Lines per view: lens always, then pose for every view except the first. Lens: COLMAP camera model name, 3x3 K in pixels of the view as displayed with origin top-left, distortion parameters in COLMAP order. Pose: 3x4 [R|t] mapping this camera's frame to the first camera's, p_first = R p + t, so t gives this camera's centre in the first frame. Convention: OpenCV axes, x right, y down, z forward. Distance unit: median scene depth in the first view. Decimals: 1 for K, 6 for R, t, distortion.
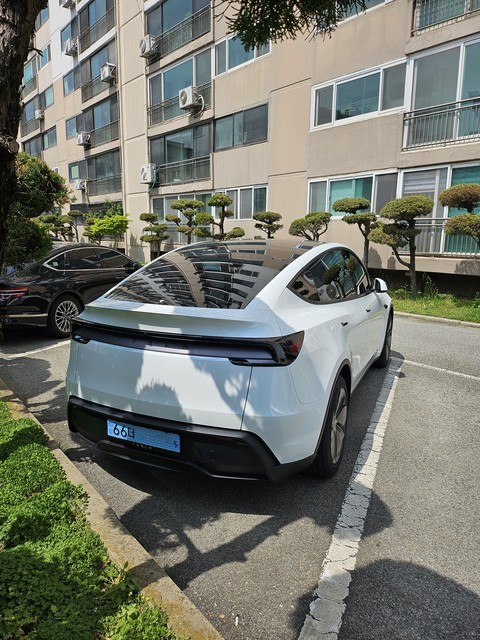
lens RADIAL K [[445.4, 0, 240.3], [0, 445.4, 320.0], [0, 0, 1]] dist [0.035419, -0.045845]
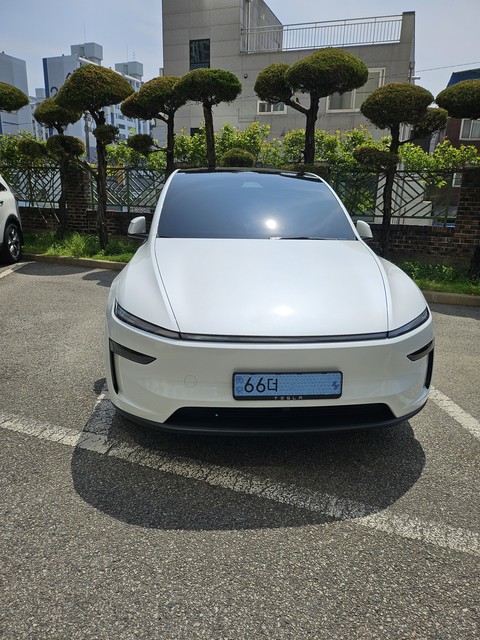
lens RADIAL K [[445.4, 0, 238.5], [0, 445.4, 325.1], [0, 0, 1]] dist [0.035419, -0.045845]
pose [[-0.869186, 0.110198, -0.482050, 0.489256], [-0.118487, 0.900038, 0.419396, -0.233516], [0.480080, 0.421649, -0.769243, 1.548842]]
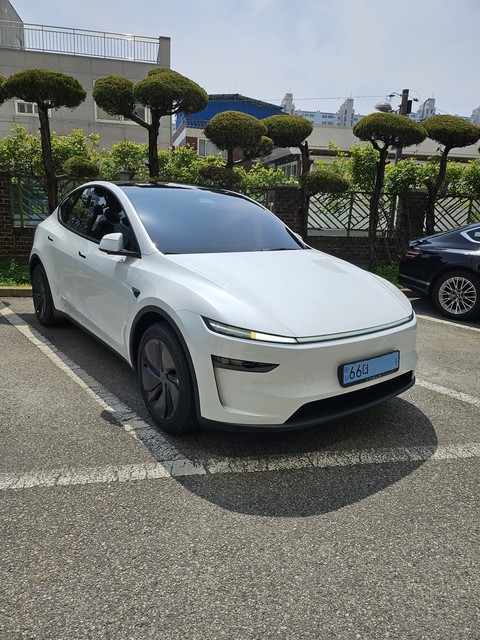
lens RADIAL K [[445.4, 0, 238.2], [0, 445.4, 319.0], [0, 0, 1]] dist [0.035419, -0.045845]
pose [[-0.482154, 0.180890, -0.857208, 0.749523], [-0.195571, 0.931537, 0.306578, -0.195969], [0.853979, 0.315463, -0.413768, 1.347380]]
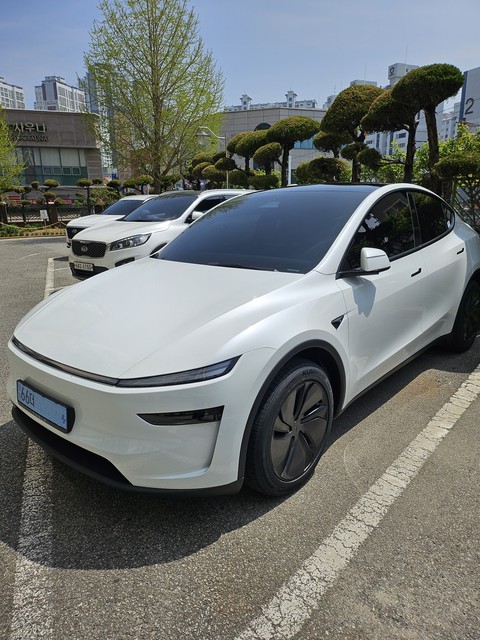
lens RADIAL K [[445.4, 0, 241.1], [0, 445.4, 321.8], [0, 0, 1]] dist [0.035419, -0.045845]
pose [[-0.955342, -0.061843, 0.288959, -0.027202], [0.065587, 0.909090, 0.411405, -0.252397], [-0.288132, 0.411984, -0.864436, 1.560315]]
